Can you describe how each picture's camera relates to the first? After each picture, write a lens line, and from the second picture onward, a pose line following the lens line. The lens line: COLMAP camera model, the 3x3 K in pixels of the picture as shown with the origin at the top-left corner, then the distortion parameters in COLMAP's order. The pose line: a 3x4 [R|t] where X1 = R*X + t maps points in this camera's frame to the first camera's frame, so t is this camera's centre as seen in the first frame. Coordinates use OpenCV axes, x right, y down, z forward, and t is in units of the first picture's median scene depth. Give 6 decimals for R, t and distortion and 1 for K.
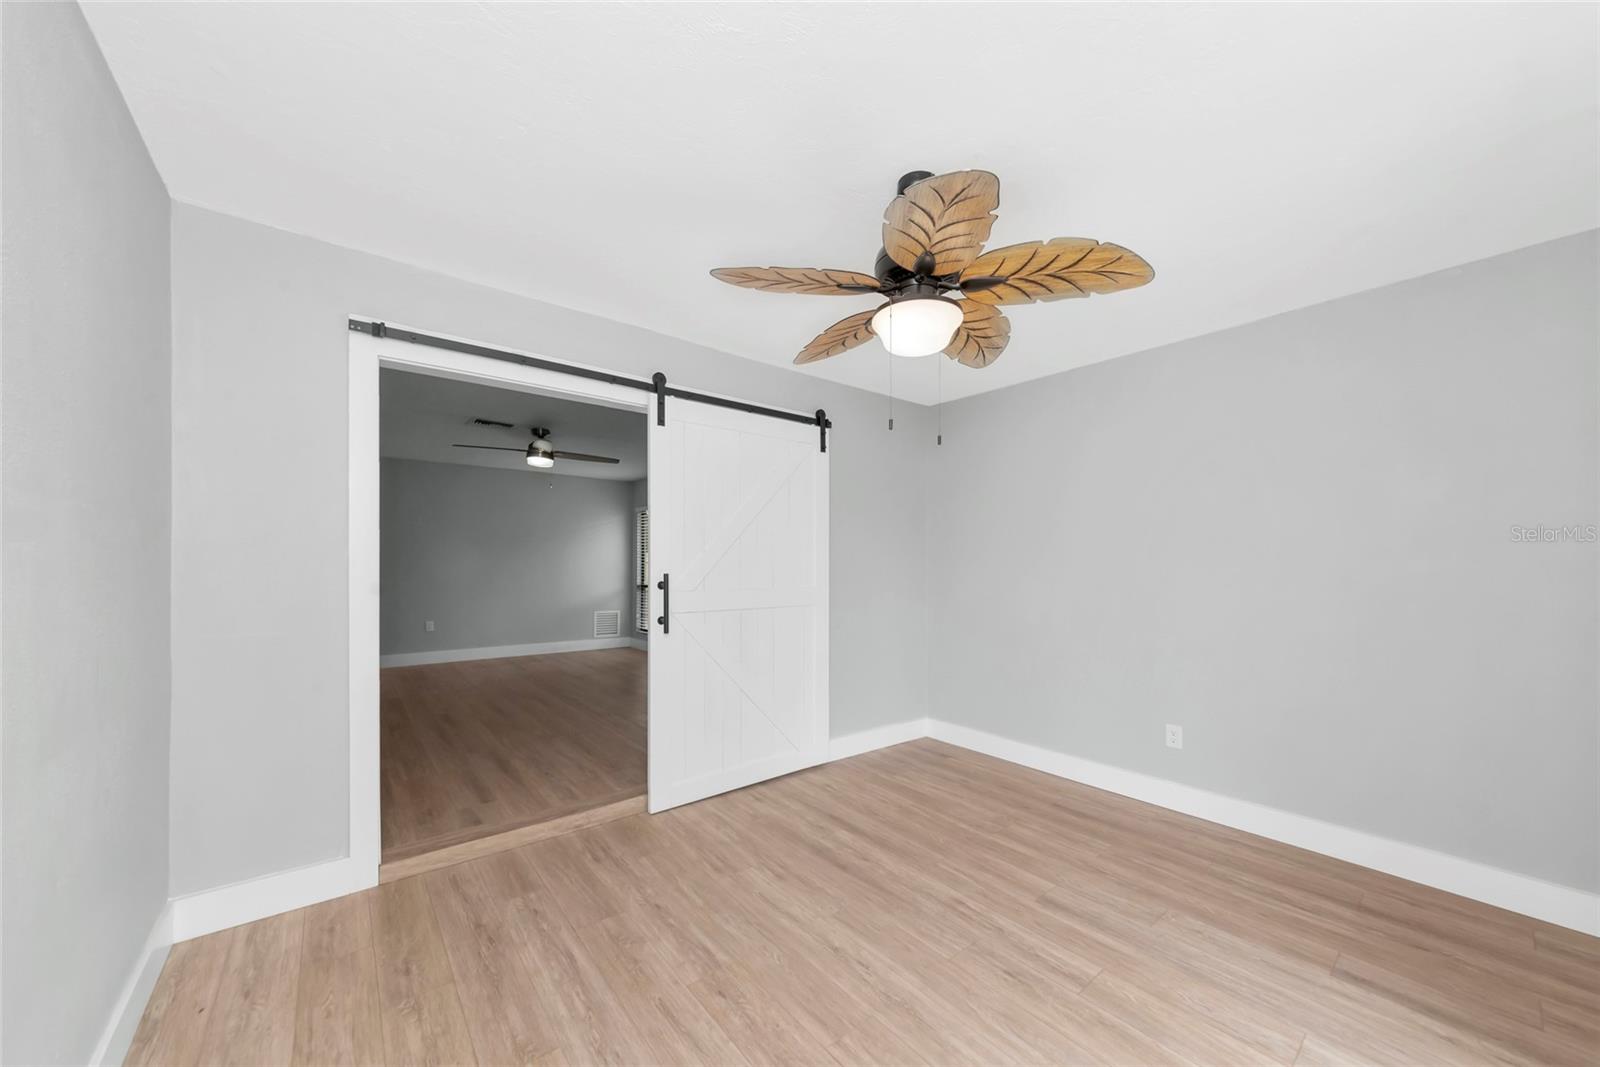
lens RADIAL K [[579.0, 0, 794.0], [0, 579.0, 566.0], [0, 0, 1]] dist [0.001032, 0.000482]
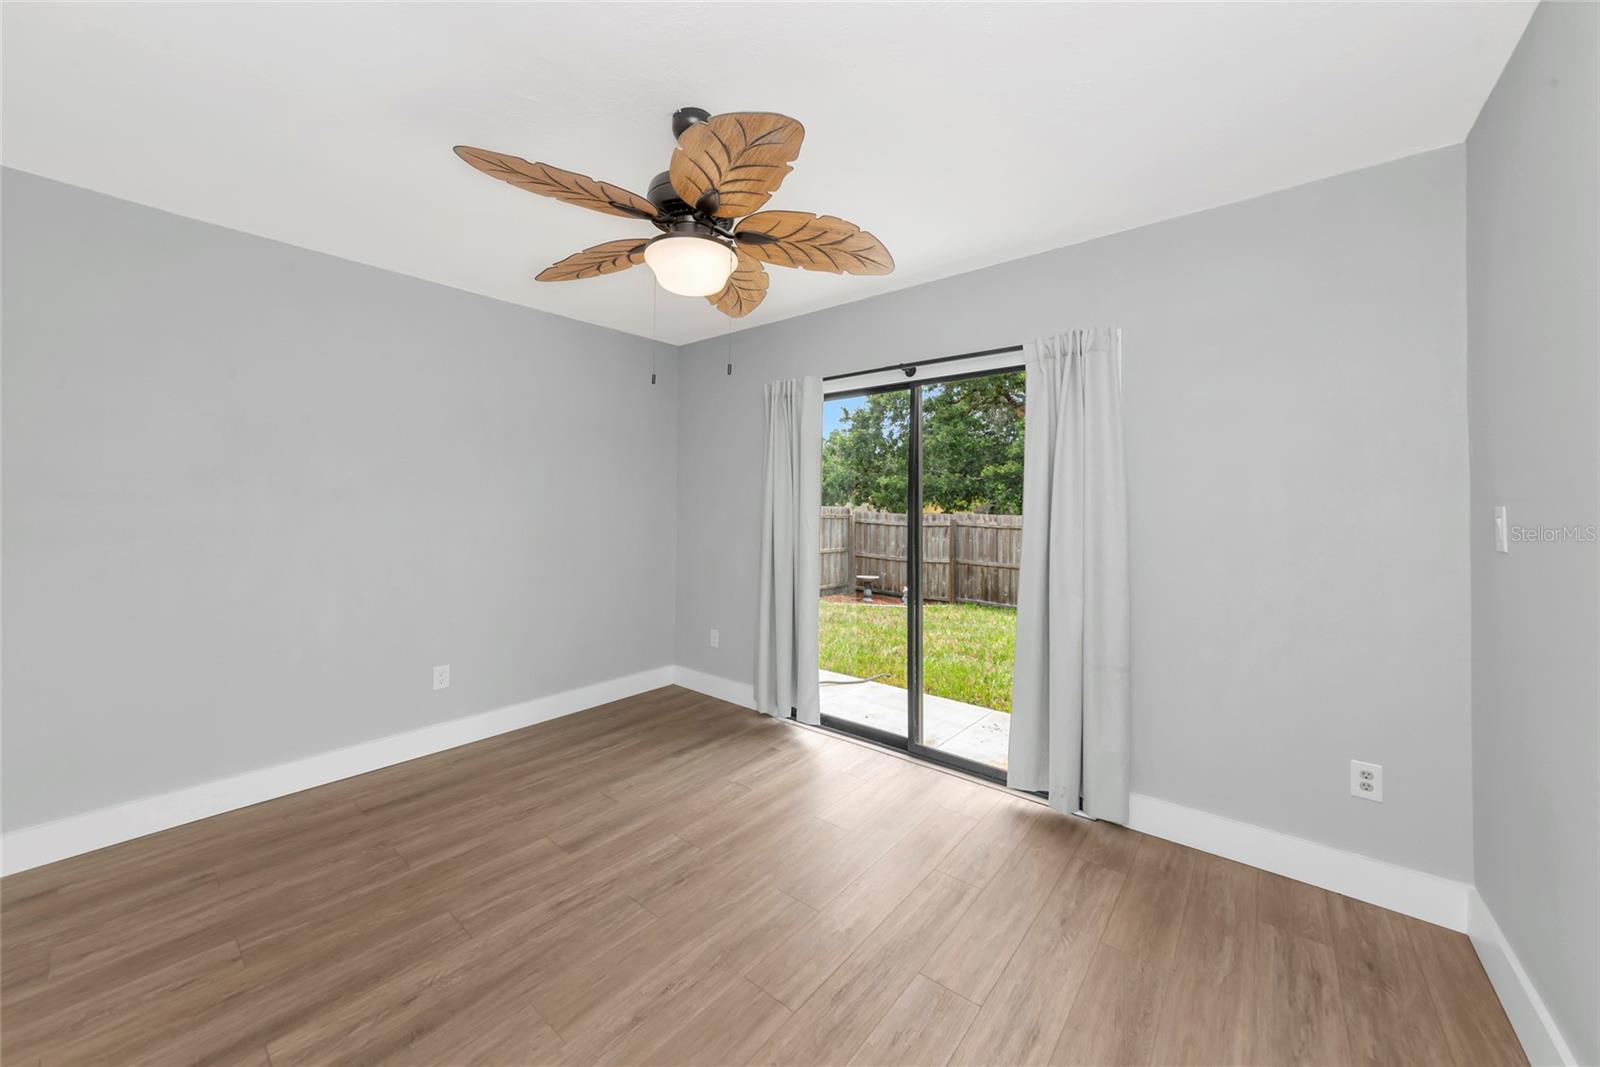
lens RADIAL K [[579.0, 0, 803.9], [0, 579.0, 501.6], [0, 0, 1]] dist [0.001032, 0.000482]
pose [[-0.199103, -0.000588, 0.979978, -0.583592], [-0.002731, 0.999996, 0.000045, -0.012673], [-0.979975, -0.002668, -0.199104, 0.768588]]
